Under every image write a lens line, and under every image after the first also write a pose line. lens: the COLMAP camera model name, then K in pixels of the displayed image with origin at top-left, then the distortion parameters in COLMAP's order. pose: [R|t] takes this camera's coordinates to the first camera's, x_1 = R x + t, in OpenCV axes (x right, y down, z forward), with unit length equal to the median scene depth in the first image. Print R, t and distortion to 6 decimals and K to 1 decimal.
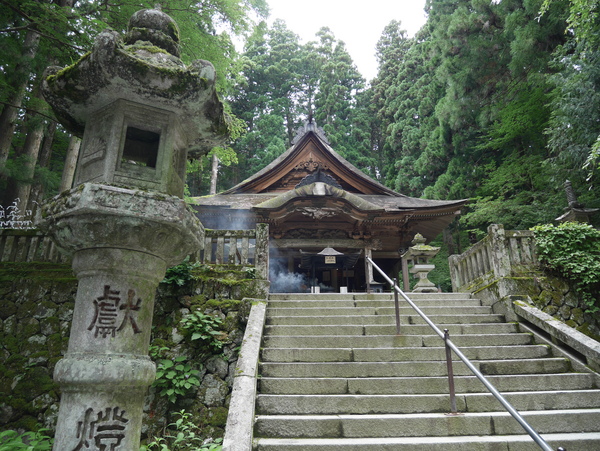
lens RADIAL K [[429.8, 0, 300.5], [0, 429.8, 225.5], [0, 0, 1]] dist [-0.071986, 0.022446]
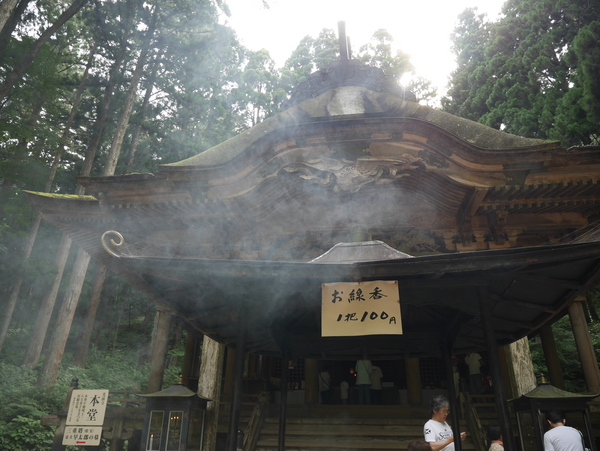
lens RADIAL K [[454.7, 0, 300.5], [0, 454.7, 225.4], [0, 0, 1]] dist [-0.006641, -0.002111]
pose [[0.985485, -0.071937, -0.153768, 0.022382], [0.051292, 0.989619, -0.134249, 0.022721], [0.161829, 0.124413, 0.978945, 0.262331]]
